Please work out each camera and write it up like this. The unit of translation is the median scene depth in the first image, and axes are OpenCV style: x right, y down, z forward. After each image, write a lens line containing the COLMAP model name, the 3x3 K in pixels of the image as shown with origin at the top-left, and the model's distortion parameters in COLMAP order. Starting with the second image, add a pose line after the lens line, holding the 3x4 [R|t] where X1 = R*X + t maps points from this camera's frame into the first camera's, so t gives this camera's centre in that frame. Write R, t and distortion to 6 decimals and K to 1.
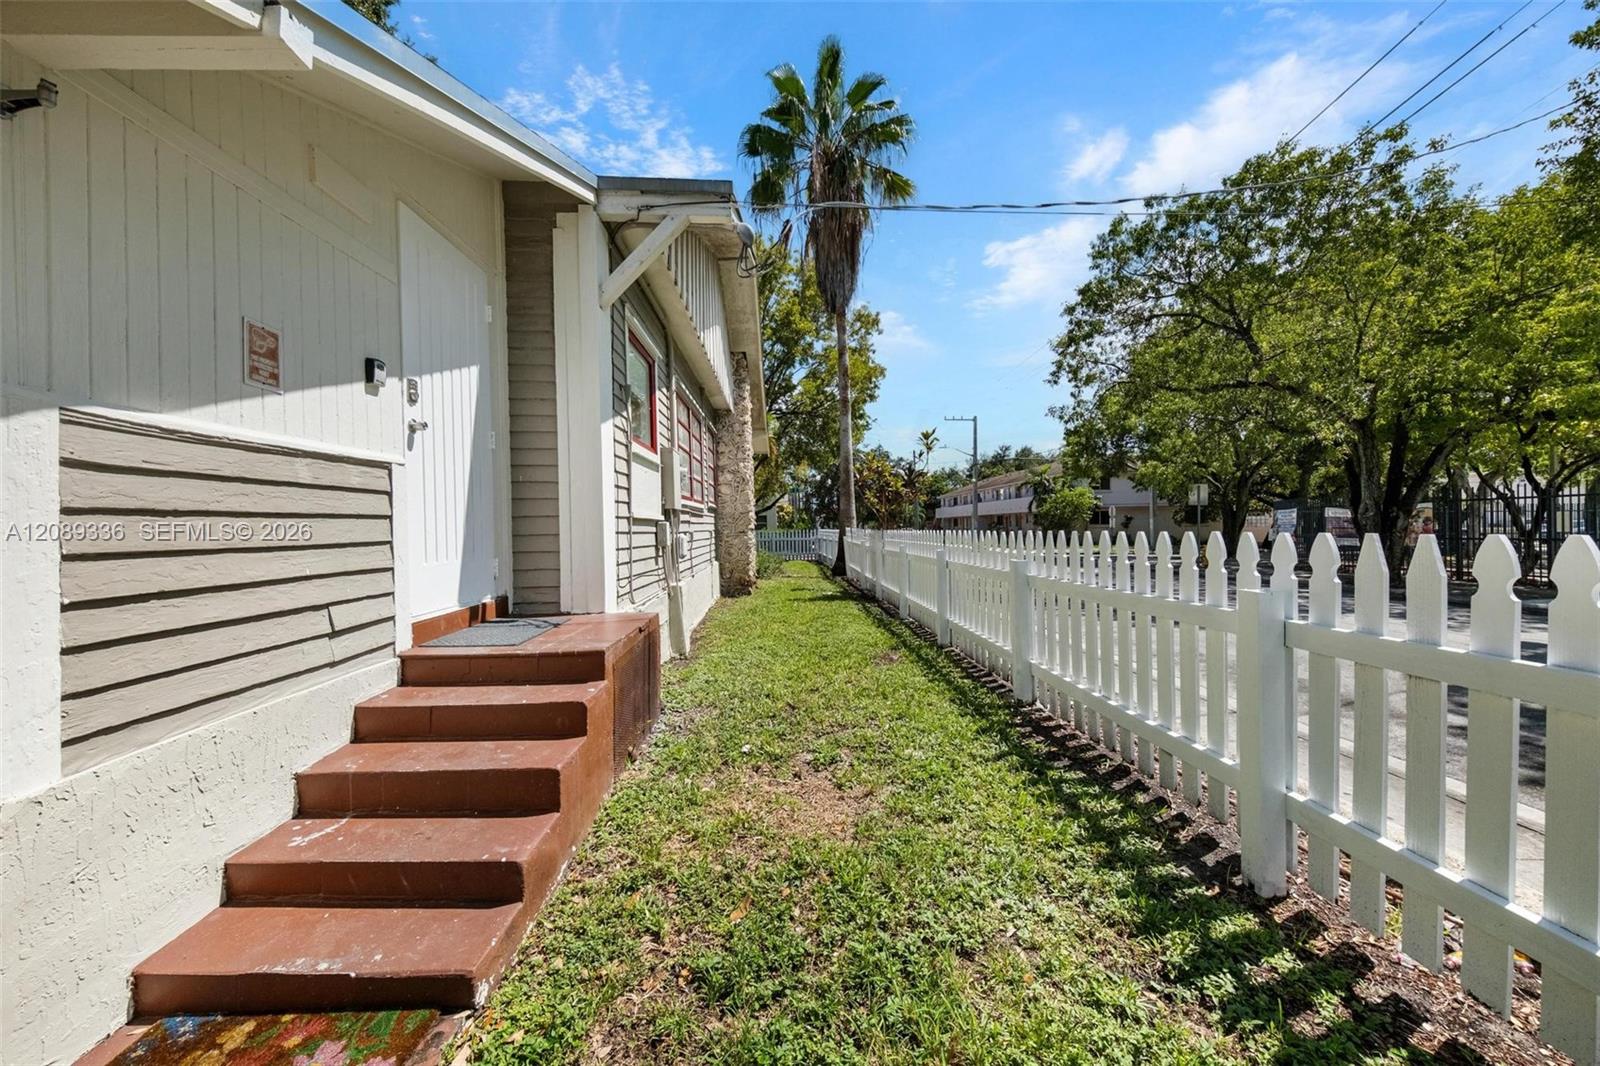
lens RADIAL K [[548.8, 0, 800.0], [0, 548.8, 533.0], [0, 0, 1]] dist [-0.001259, -0.000315]
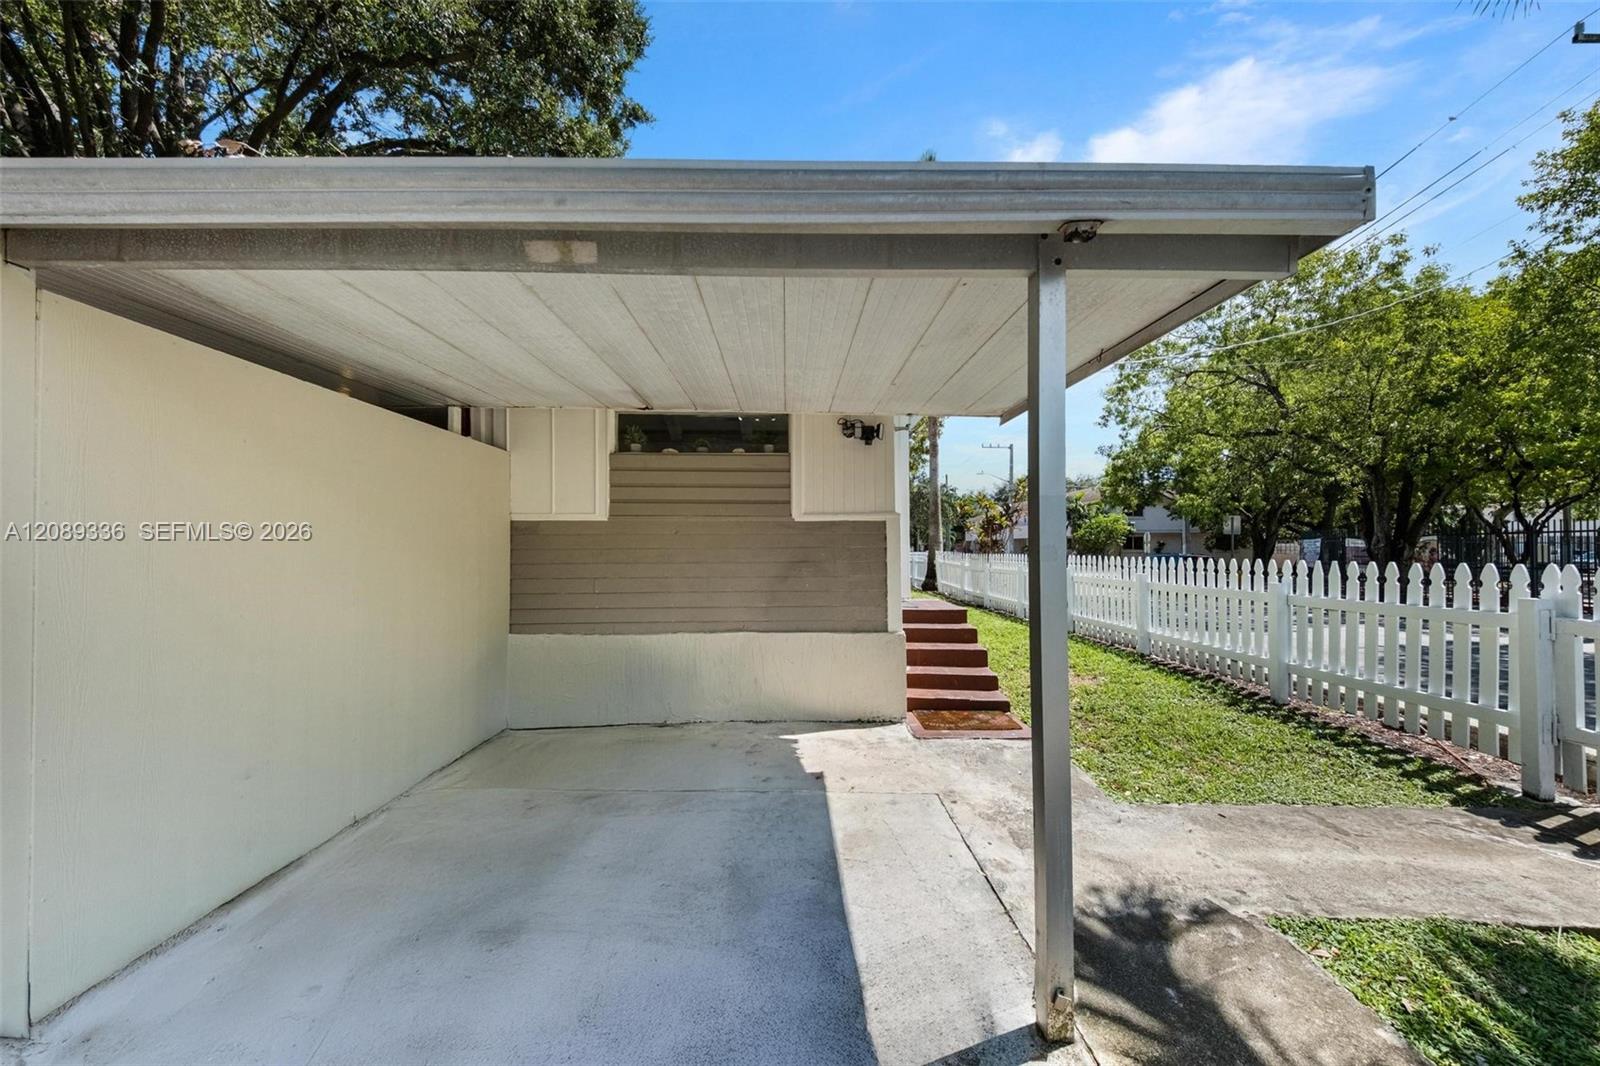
lens RADIAL K [[562.8, 0, 801.4], [0, 562.8, 541.6], [0, 0, 1]] dist [0.000771, 0.000093]
pose [[0.999747, 0.014039, -0.017586, -0.193122], [-0.014402, 0.999681, -0.020728, 0.001541], [0.017290, 0.020976, 0.999630, -0.240943]]
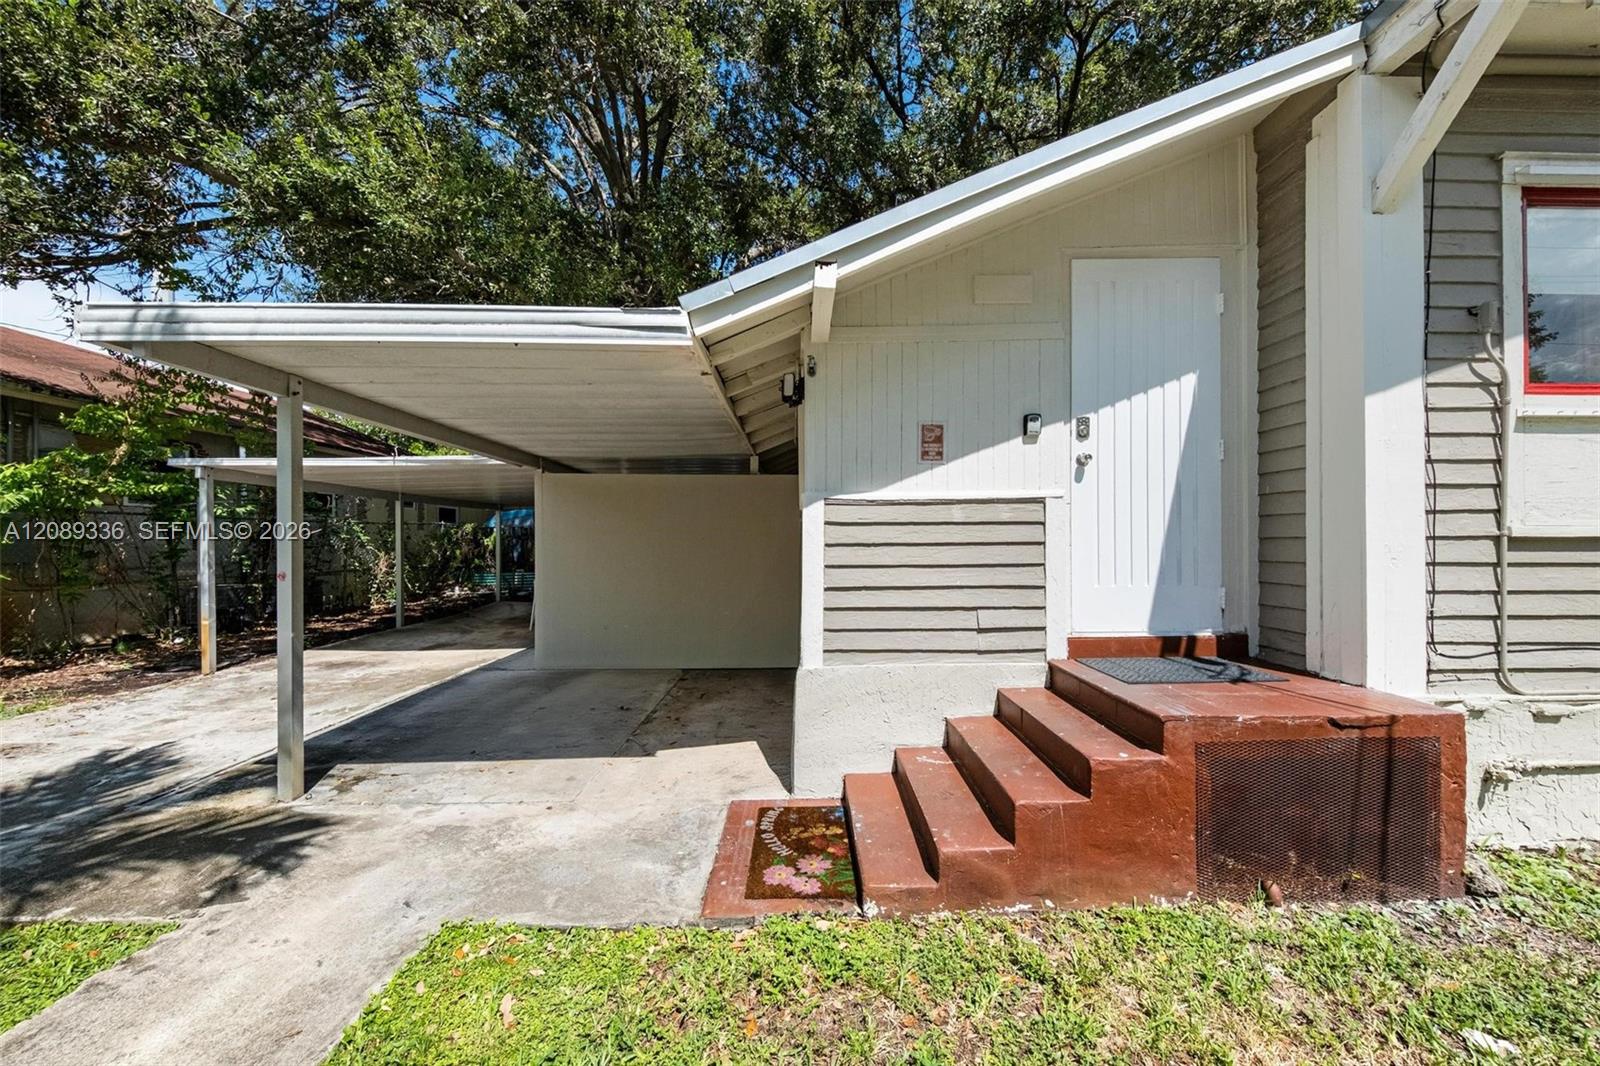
lens RADIAL K [[548.8, 0, 800.0], [0, 548.8, 533.0], [0, 0, 1]] dist [-0.001259, -0.000315]
pose [[-0.046099, -0.004417, -0.998927, 0.132530], [-0.006709, 0.999969, -0.004112, -0.012153], [0.998914, 0.006513, -0.046127, 0.152712]]
